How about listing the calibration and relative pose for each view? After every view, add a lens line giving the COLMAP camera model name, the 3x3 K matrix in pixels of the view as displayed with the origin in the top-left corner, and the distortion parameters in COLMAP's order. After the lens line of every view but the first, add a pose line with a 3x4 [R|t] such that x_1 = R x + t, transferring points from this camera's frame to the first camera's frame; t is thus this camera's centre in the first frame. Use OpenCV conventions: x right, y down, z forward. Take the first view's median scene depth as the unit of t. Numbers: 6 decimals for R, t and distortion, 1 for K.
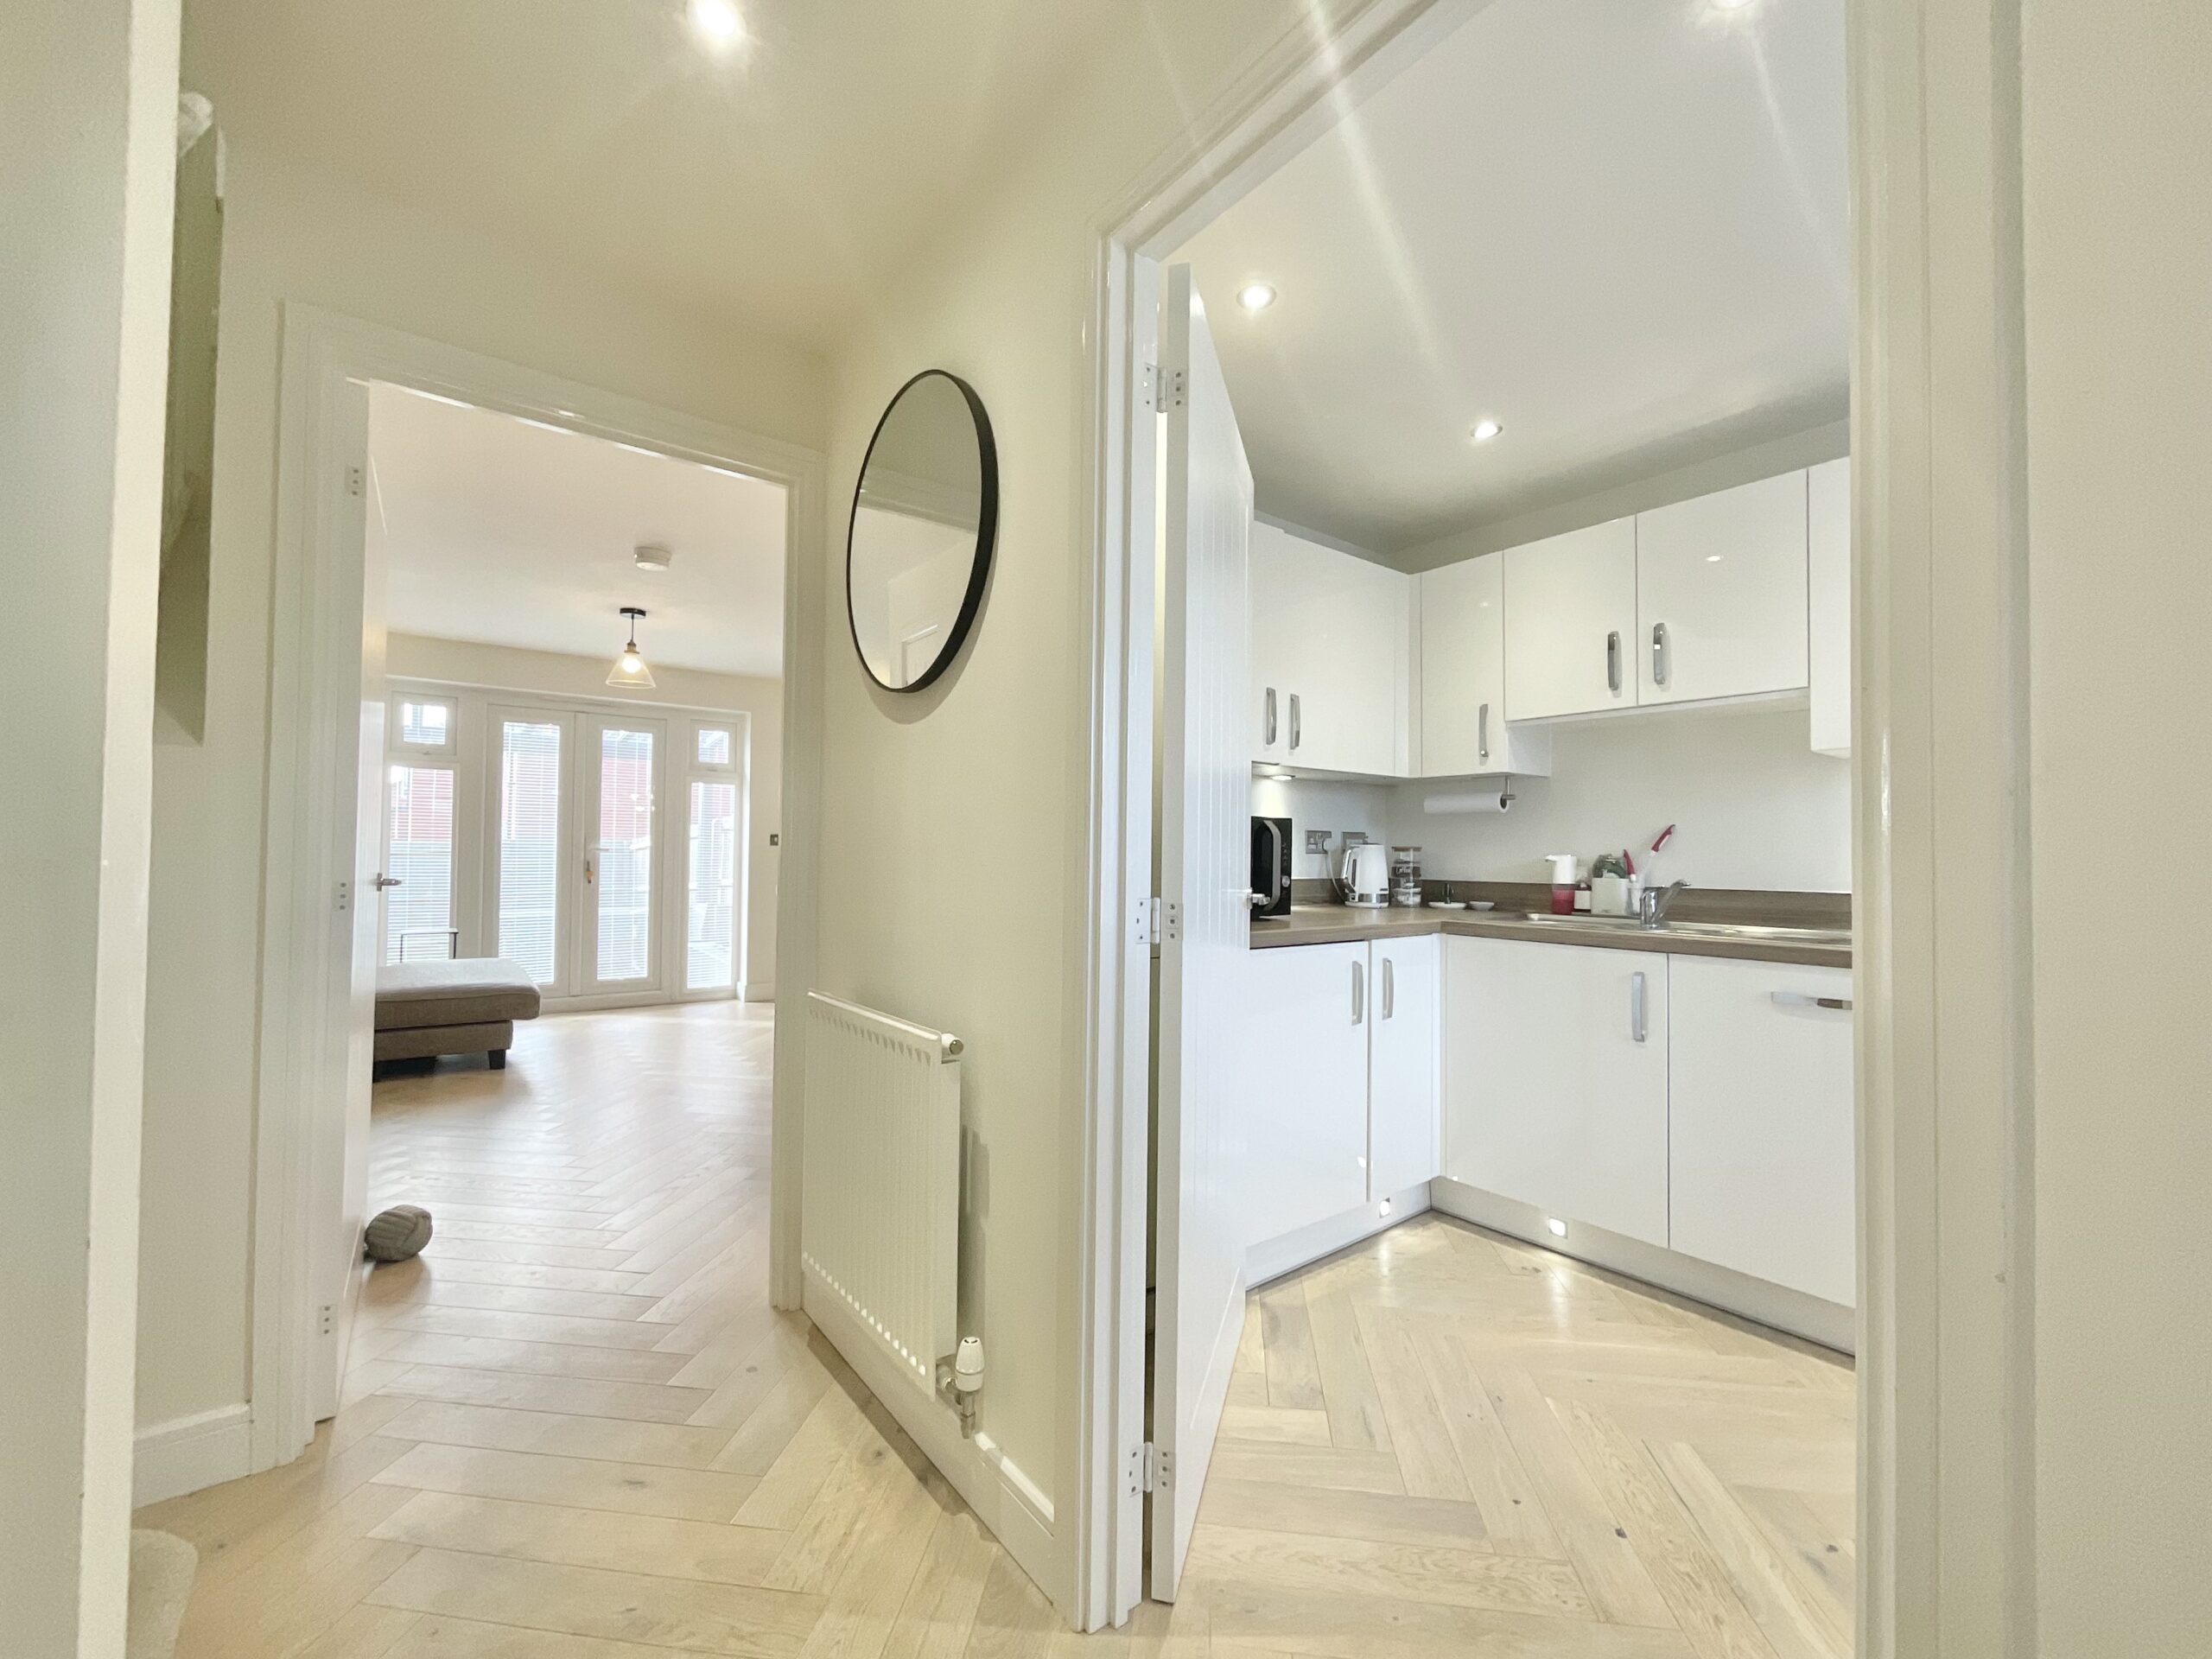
lens RADIAL K [[908.3, 0, 1101.5], [0, 908.3, 826.3], [0, 0, 1]] dist [-0.000853, -0.000054]
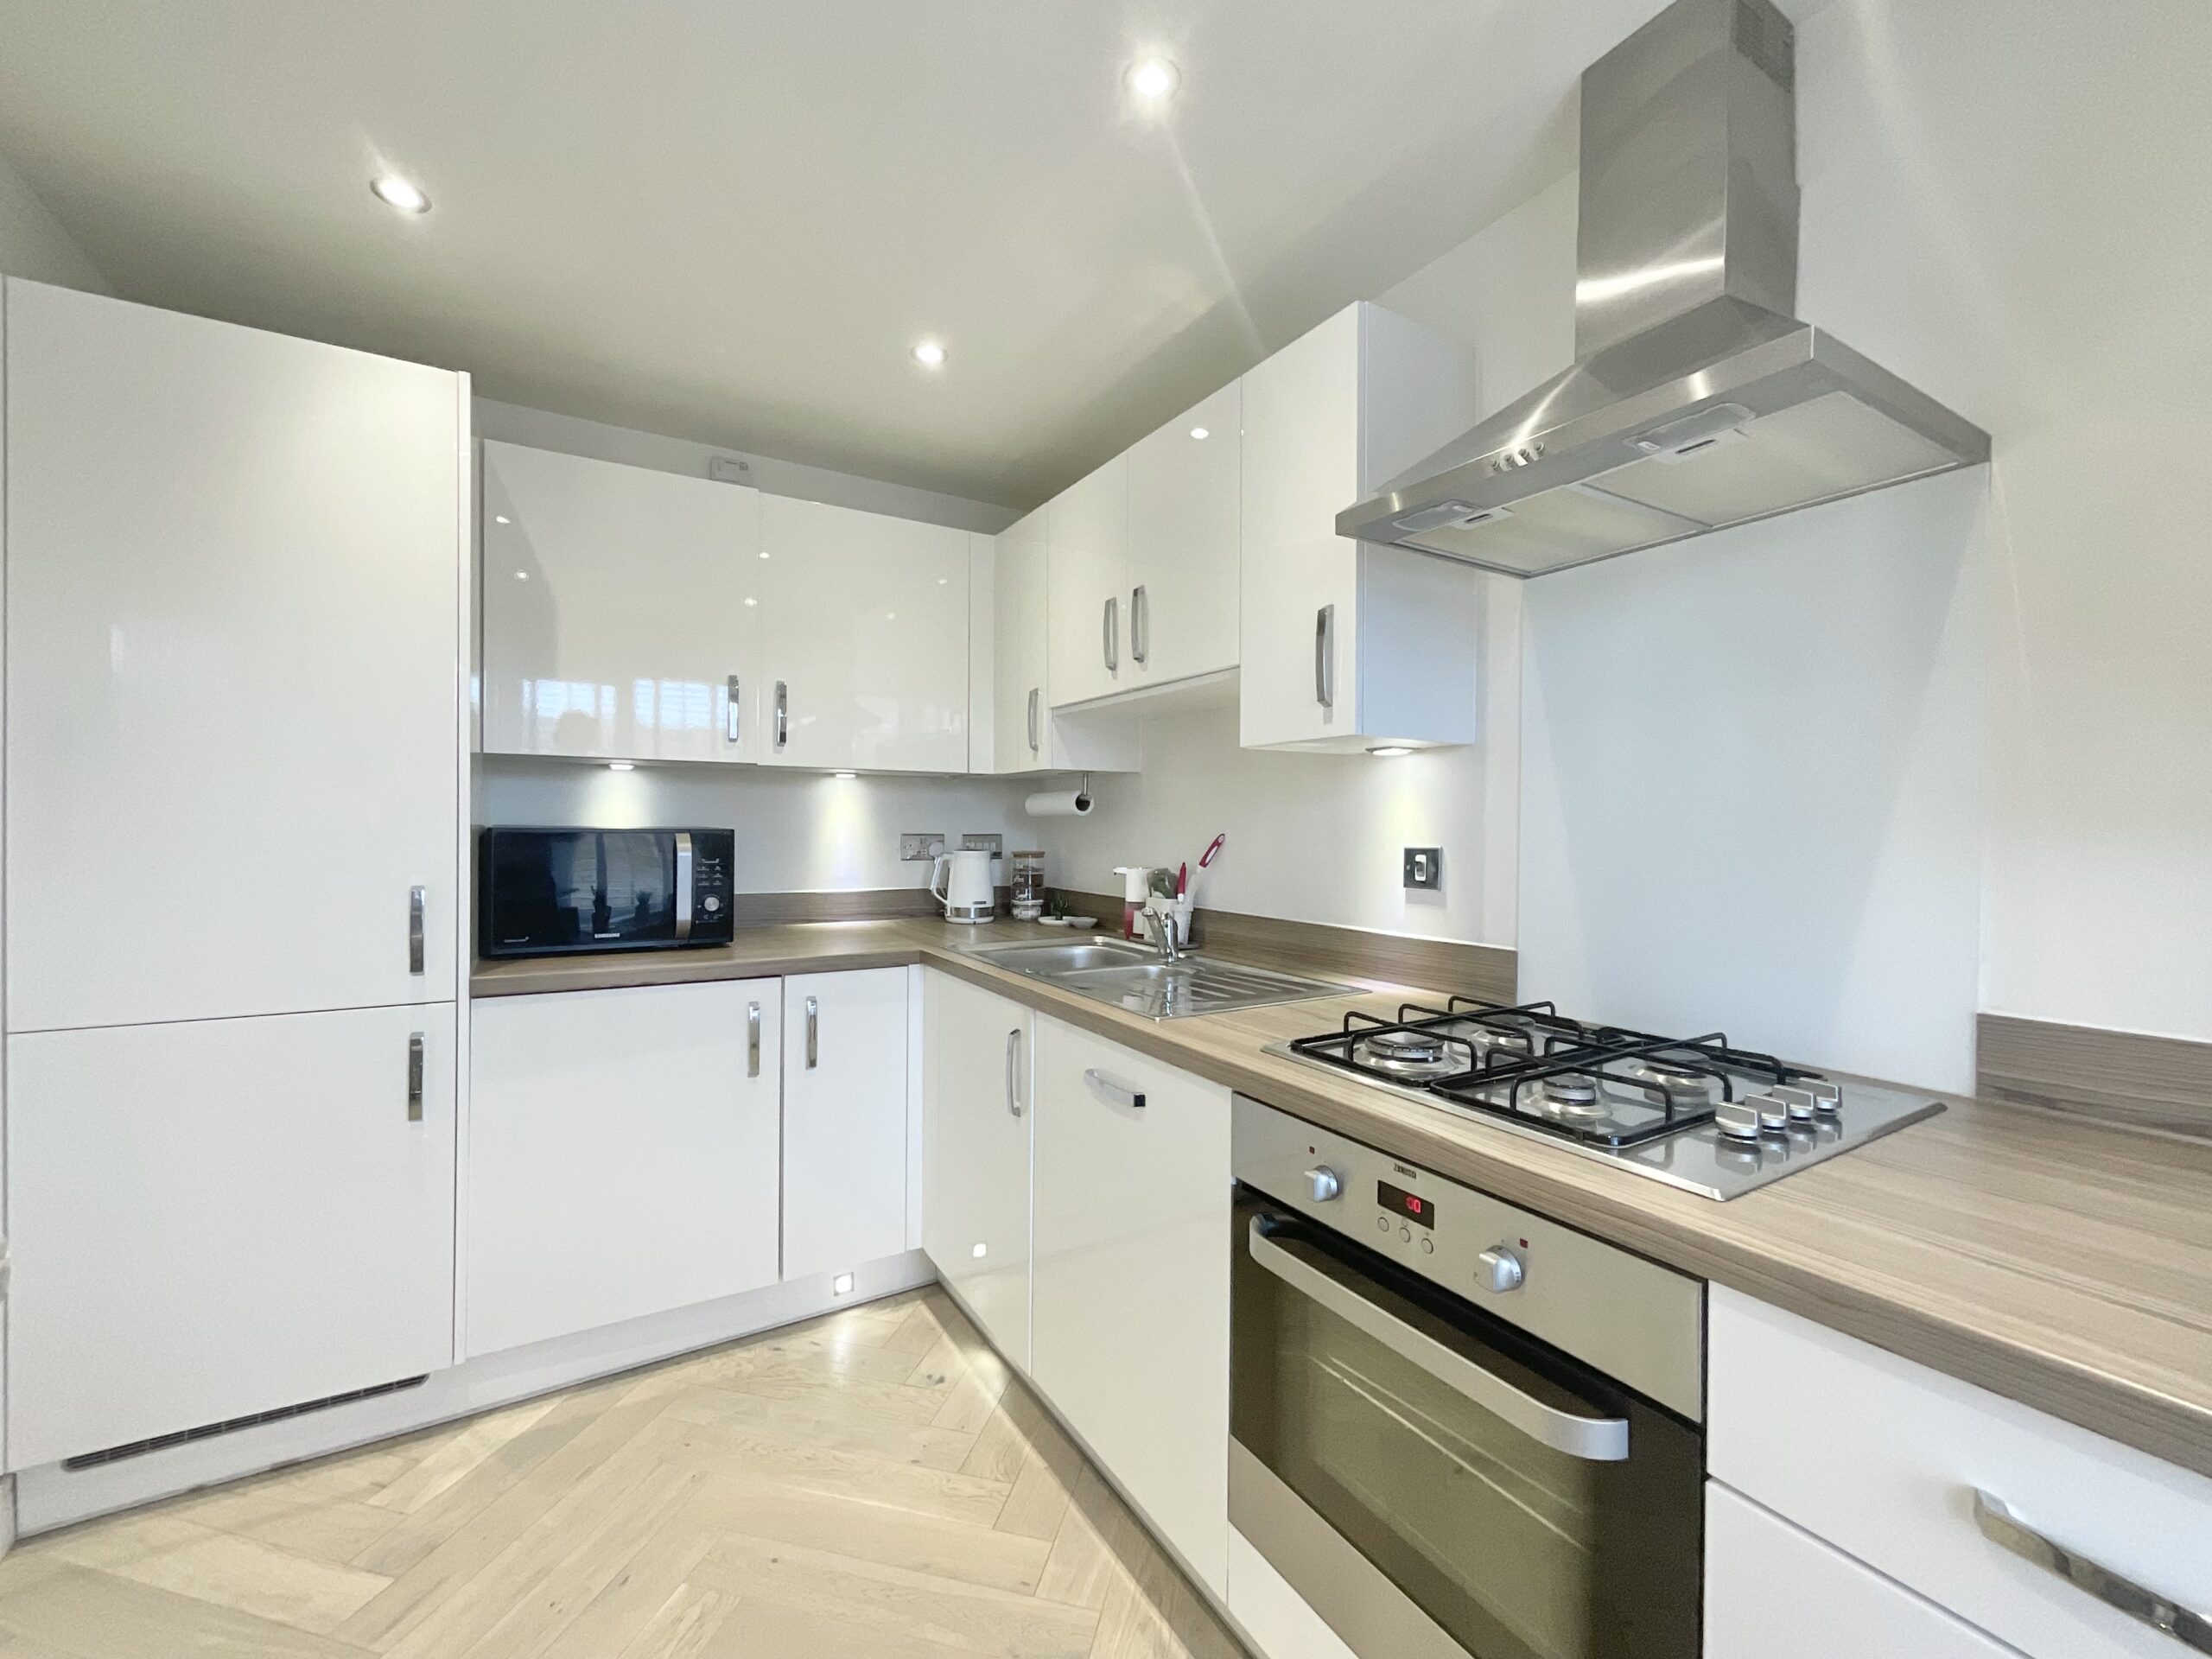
lens RADIAL K [[908.3, 0, 1108.2], [0, 908.3, 831.1], [0, 0, 1]] dist [-0.000853, -0.000054]
pose [[0.993953, -0.000500, -0.109807, 0.601087], [0.004414, 0.999363, 0.035407, -0.032961], [0.109719, -0.035678, 0.993322, 0.176765]]
